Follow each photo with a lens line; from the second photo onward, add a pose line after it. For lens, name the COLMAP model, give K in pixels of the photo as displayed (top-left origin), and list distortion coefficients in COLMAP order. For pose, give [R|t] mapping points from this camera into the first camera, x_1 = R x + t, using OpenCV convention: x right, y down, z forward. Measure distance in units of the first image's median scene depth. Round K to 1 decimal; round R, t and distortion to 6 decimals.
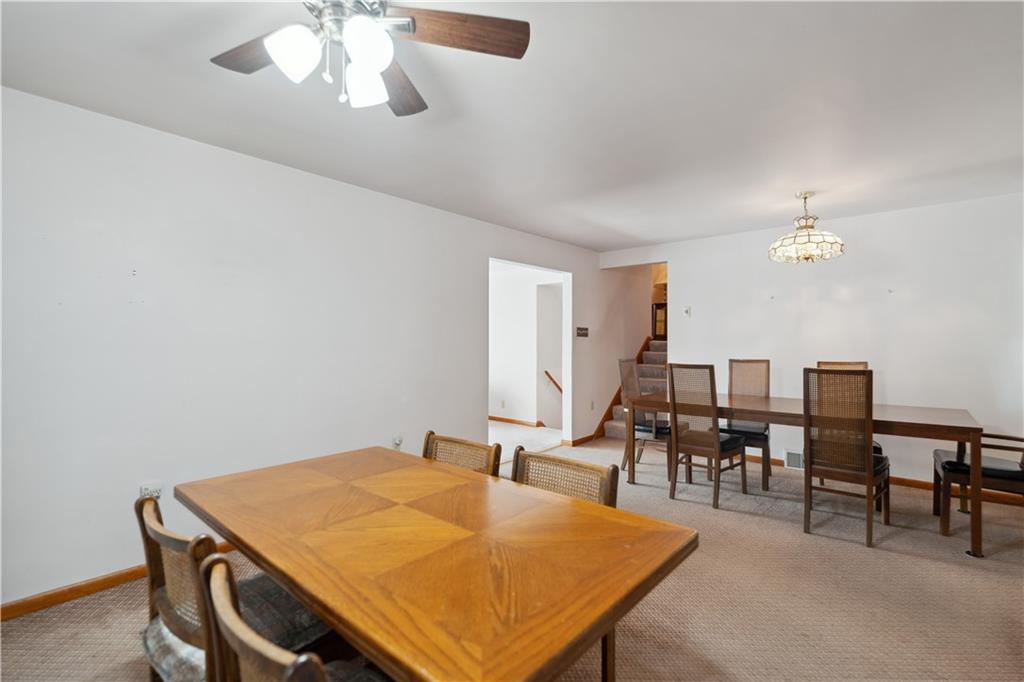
lens RADIAL K [[456.8, 0, 516.3], [0, 456.8, 339.8], [0, 0, 1]] dist [0.000157, 0.000081]
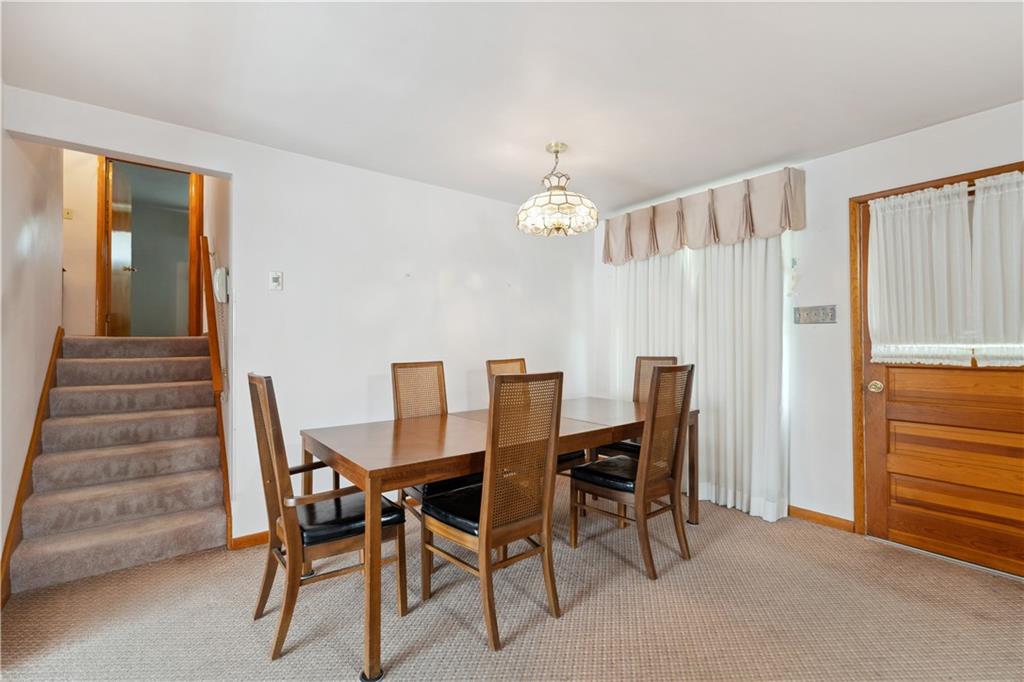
lens RADIAL K [[456.8, 0, 516.3], [0, 456.8, 339.8], [0, 0, 1]] dist [0.000157, 0.000081]
pose [[0.191880, 0.004561, 0.981408, -0.127218], [-0.002827, 0.999988, -0.004094, 0.013389], [-0.981414, -0.001989, 0.191890, 0.785142]]
